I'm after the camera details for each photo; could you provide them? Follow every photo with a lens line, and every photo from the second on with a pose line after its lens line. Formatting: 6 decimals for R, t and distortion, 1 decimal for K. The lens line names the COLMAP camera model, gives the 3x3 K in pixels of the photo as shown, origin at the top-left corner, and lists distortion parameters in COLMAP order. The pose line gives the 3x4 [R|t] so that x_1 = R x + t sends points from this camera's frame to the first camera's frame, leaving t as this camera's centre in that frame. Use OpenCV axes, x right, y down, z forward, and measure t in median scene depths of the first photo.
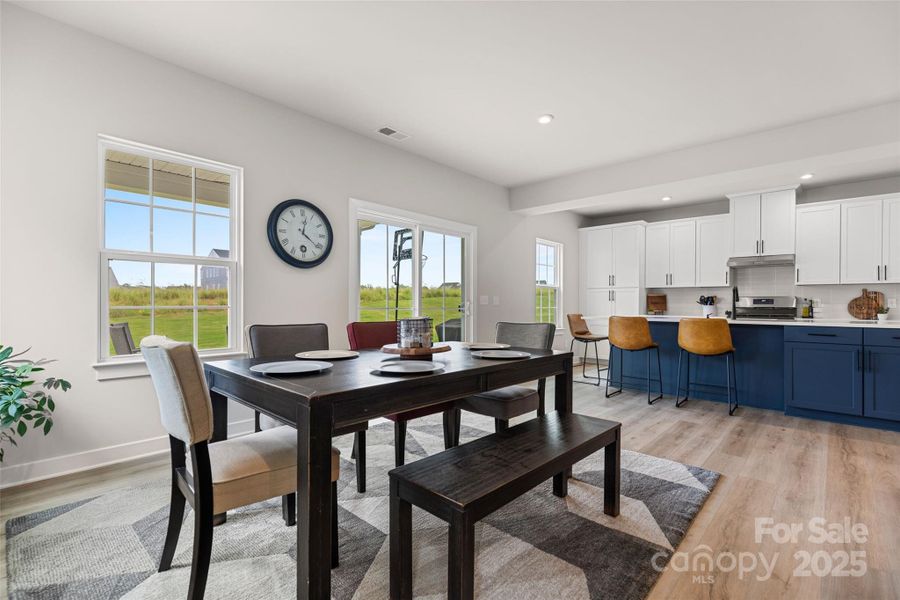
lens RADIAL K [[406.5, 0, 447.3], [0, 406.5, 303.3], [0, 0, 1]] dist [0.000421, -0.000100]
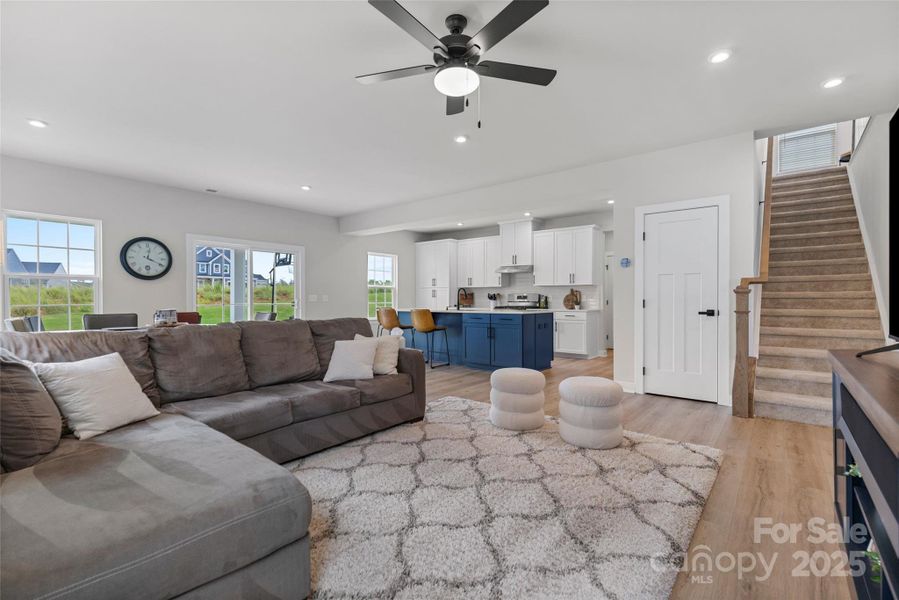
lens RADIAL K [[402.7, 0, 447.1], [0, 402.7, 299.8], [0, 0, 1]] dist [0.015280, 0.000035]
pose [[0.997160, -0.007892, 0.074904, 0.450098], [0.007555, 0.999960, 0.004771, -0.005509], [-0.074939, -0.004192, 0.997179, -0.437000]]
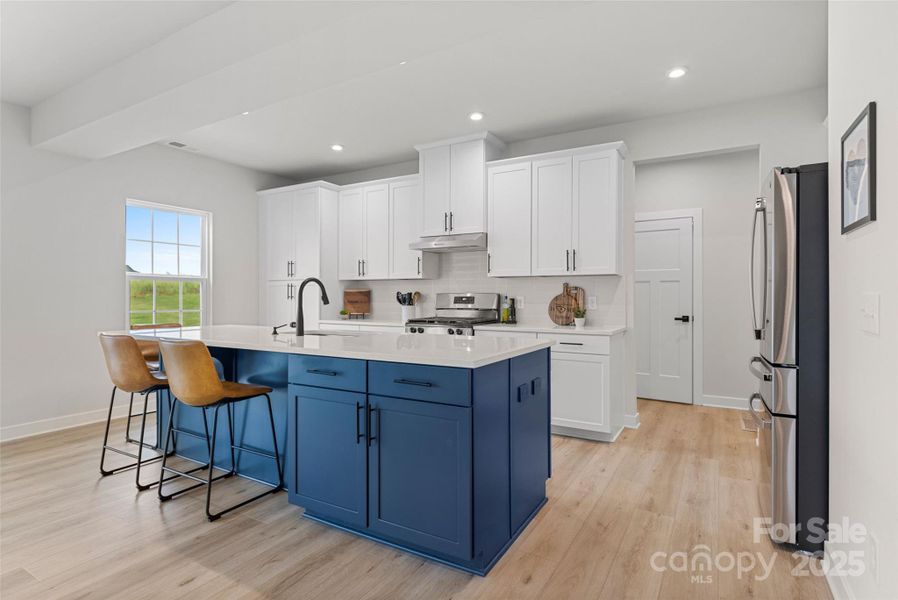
lens RADIAL K [[456.0, 0, 444.2], [0, 456.0, 300.1], [0, 0, 1]] dist [-0.006745, 0.000351]
pose [[0.974206, -0.006070, 0.225580, 0.623956], [0.004118, 0.999950, 0.009121, -0.013294], [-0.225624, -0.007957, 0.974182, 0.259144]]
